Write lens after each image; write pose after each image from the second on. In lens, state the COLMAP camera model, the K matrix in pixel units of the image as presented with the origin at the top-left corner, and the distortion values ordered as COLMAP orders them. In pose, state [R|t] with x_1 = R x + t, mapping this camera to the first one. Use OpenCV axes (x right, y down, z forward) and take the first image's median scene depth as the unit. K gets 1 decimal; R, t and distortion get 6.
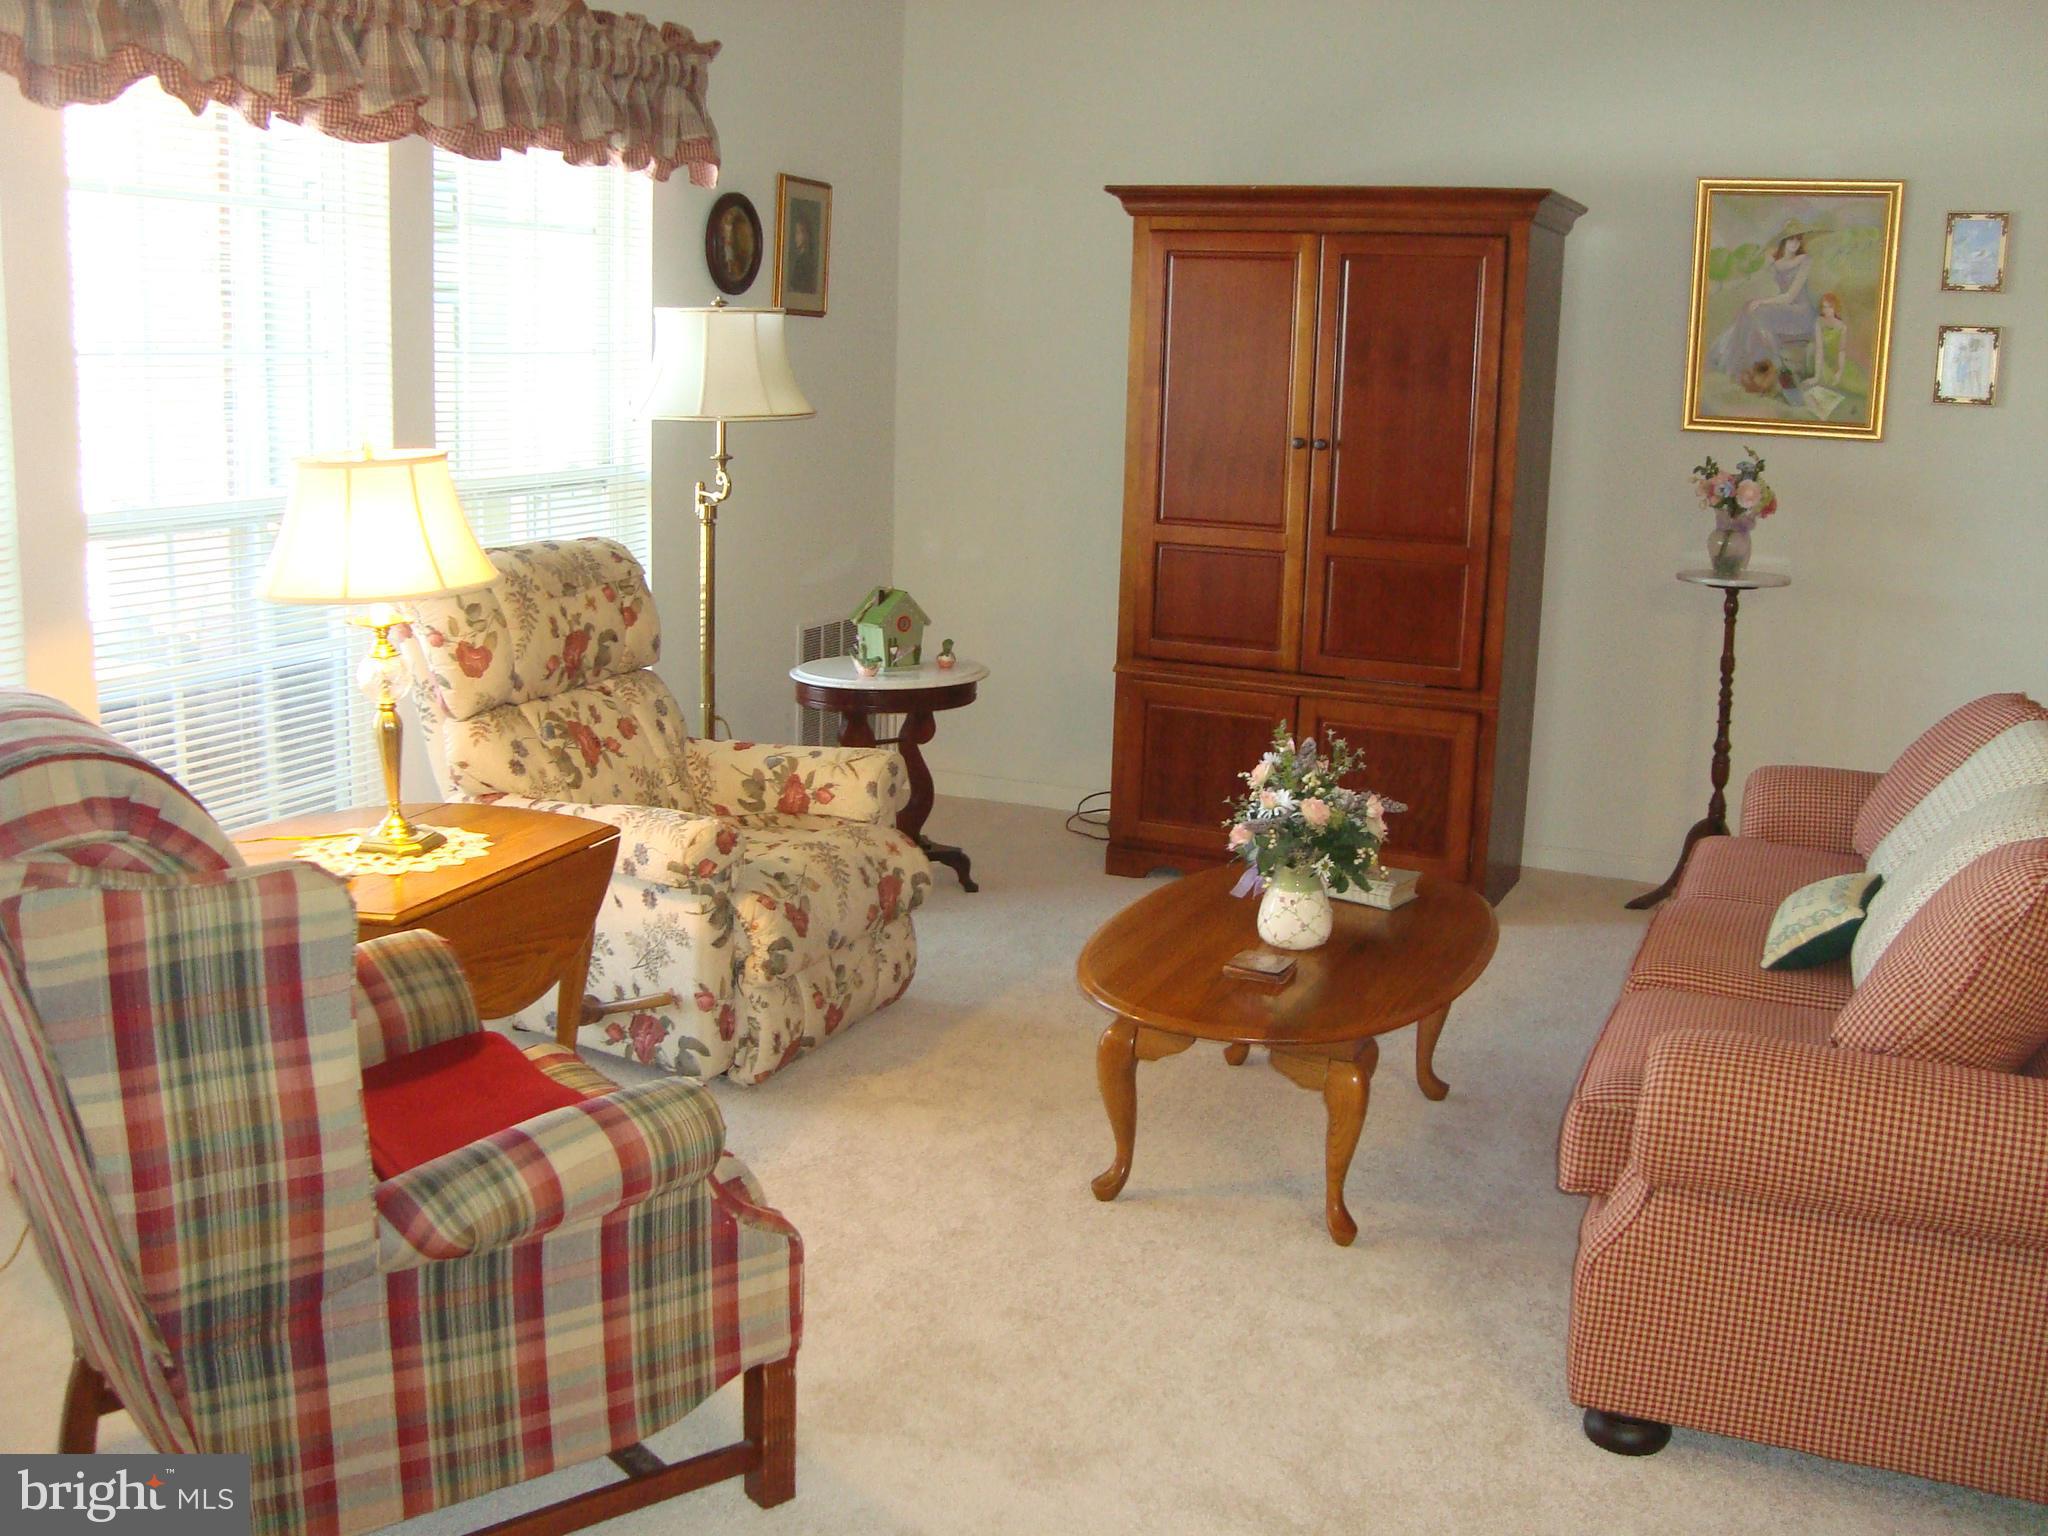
lens RADIAL K [[1986.4, 0, 1030.5], [0, 1986.4, 728.2], [0, 0, 1]] dist [-0.147700, 0.000000]
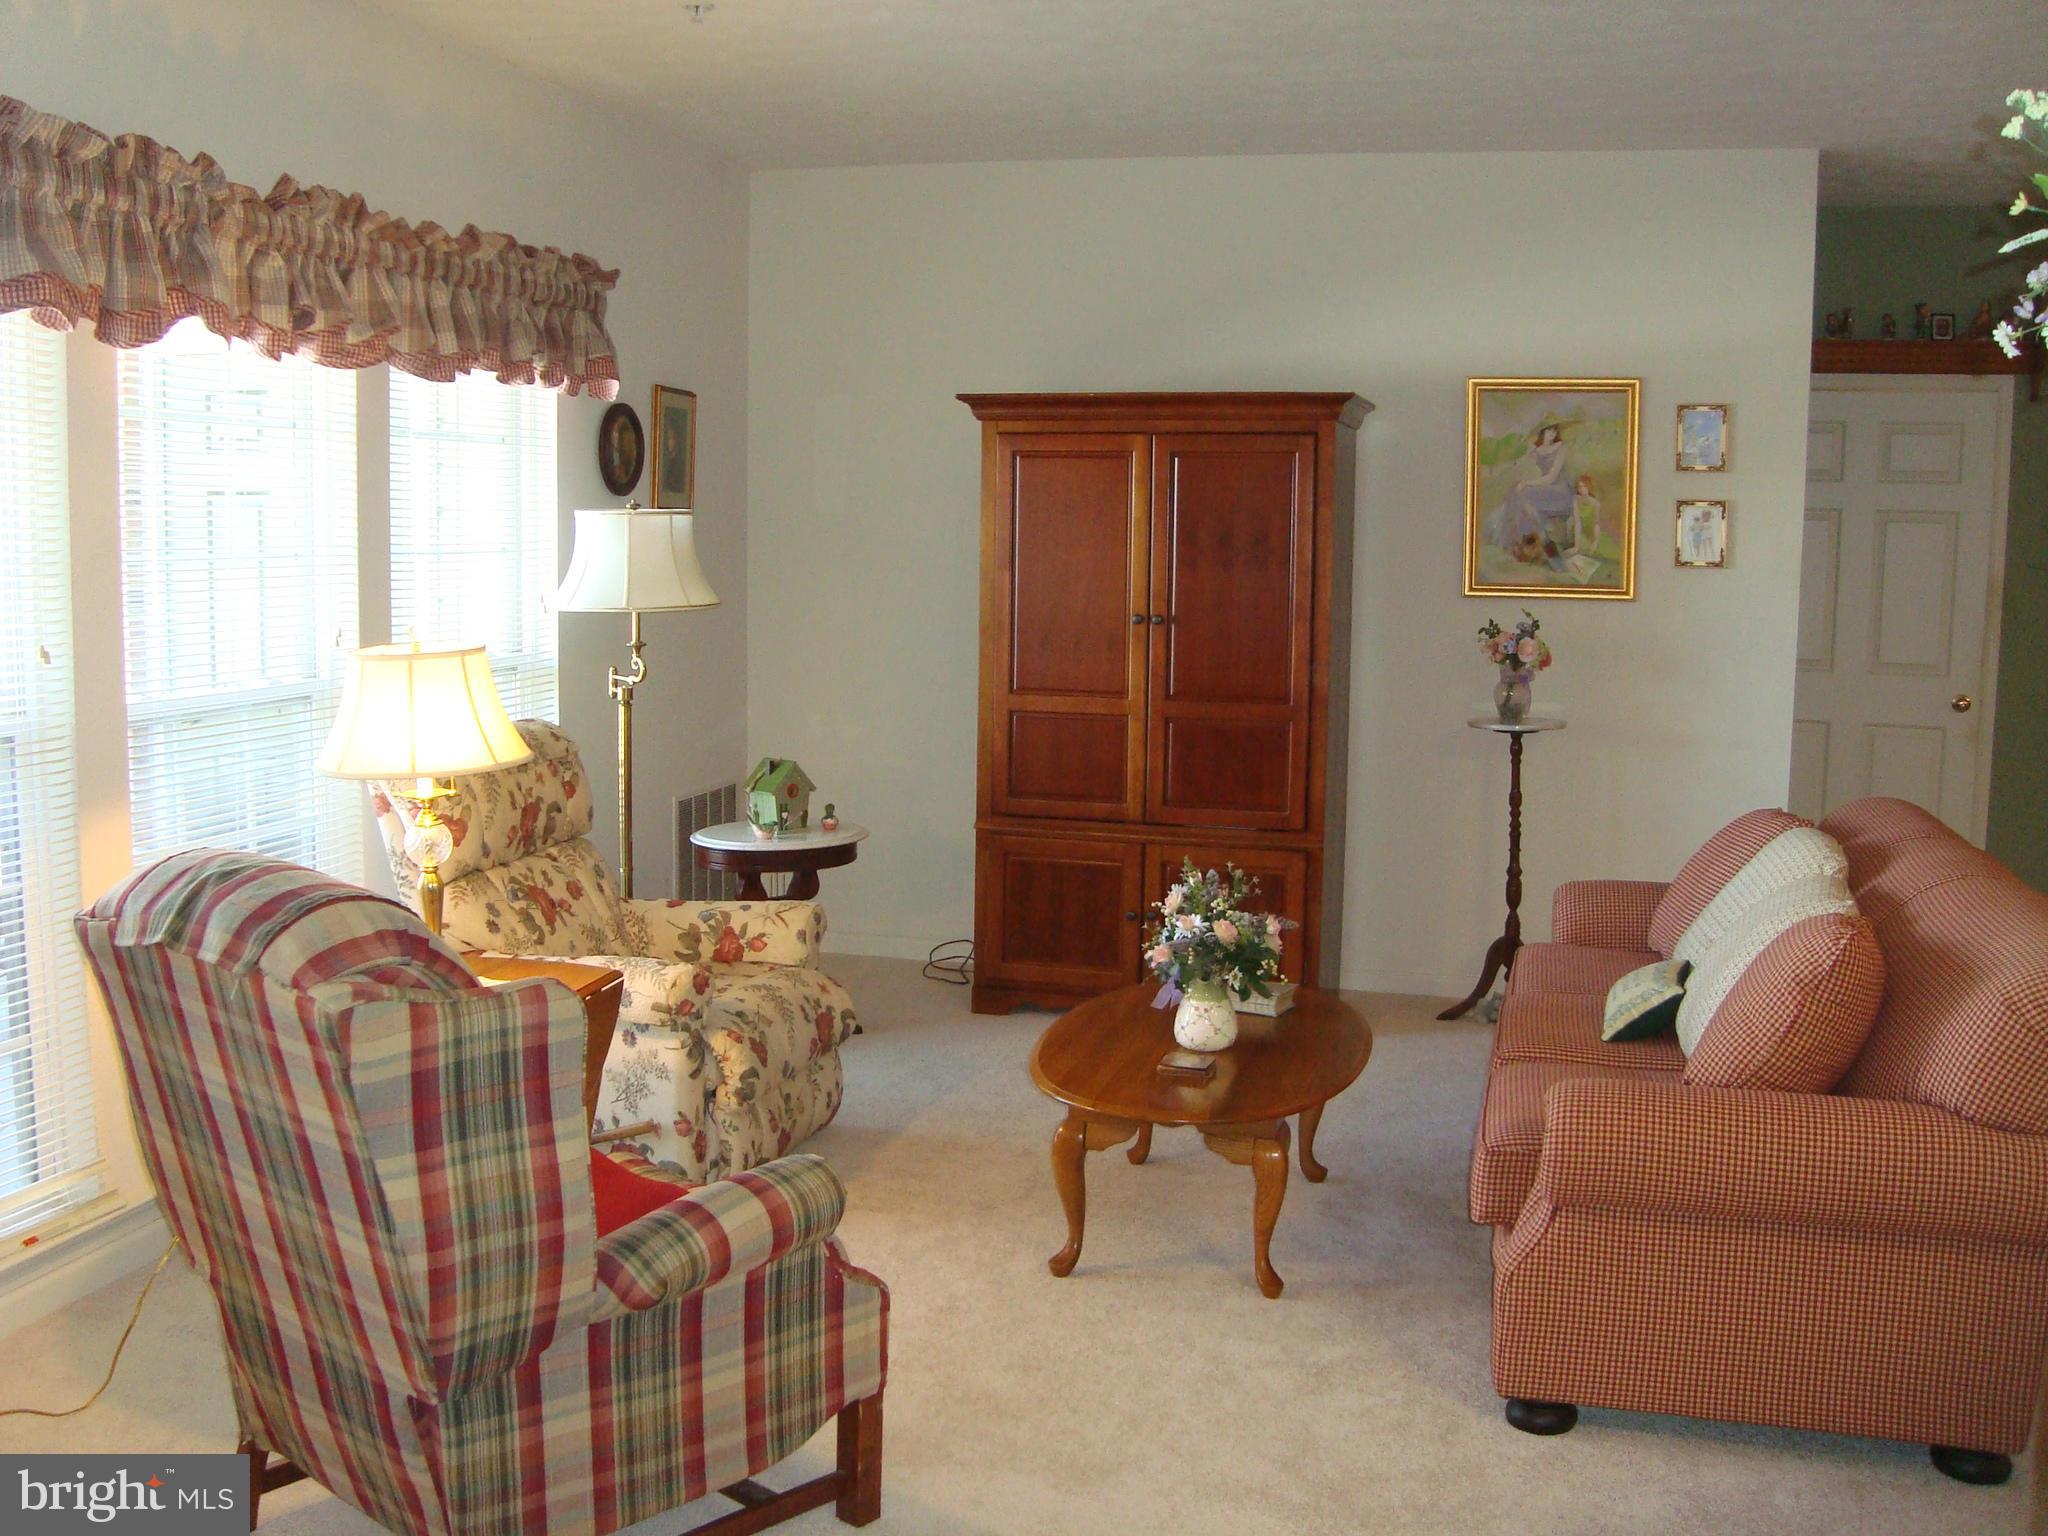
lens RADIAL K [[1986.4, 0, 995.6], [0, 1986.4, 724.5], [0, 0, 1]] dist [-0.147700, 0.000000]
pose [[0.991252, -0.030089, 0.128507, -0.110184], [0.041408, 0.995405, -0.086342, 0.012620], [-0.125318, 0.090908, 0.987943, -0.126545]]
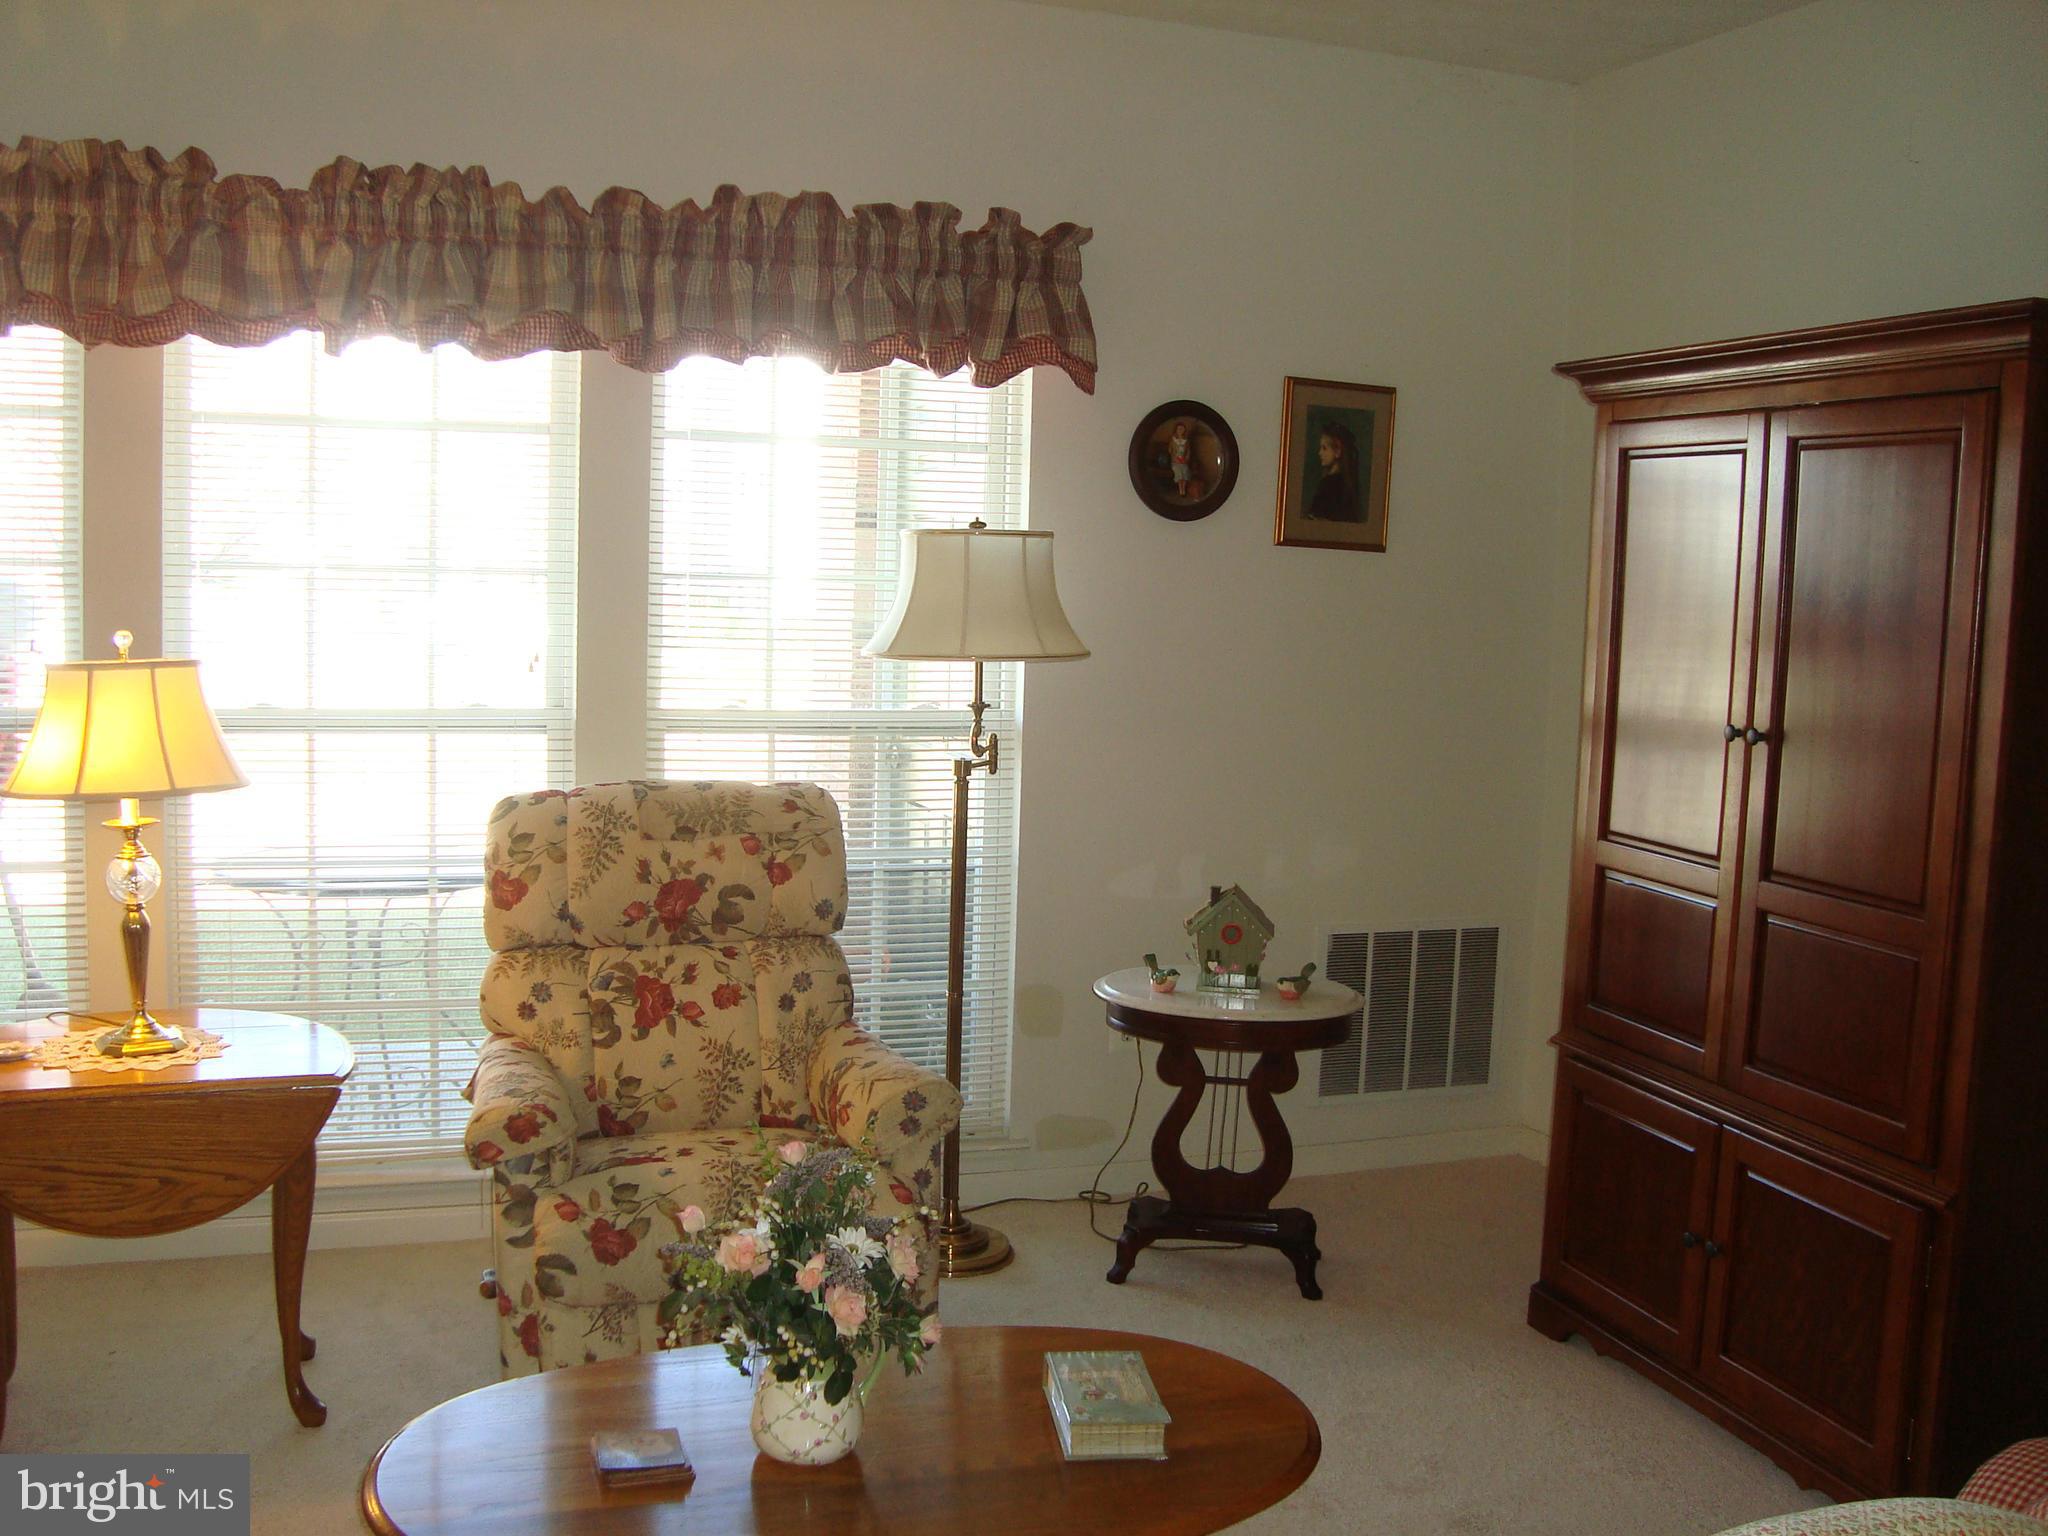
lens RADIAL K [[1986.4, 0, 1002.7], [0, 1986.4, 749.9], [0, 0, 1]] dist [-0.147700, 0.000000]
pose [[0.673437, 0.063709, -0.736494, 0.527969], [-0.154439, 0.986420, -0.055888, -0.078900], [0.722932, 0.151381, 0.674131, 0.474652]]
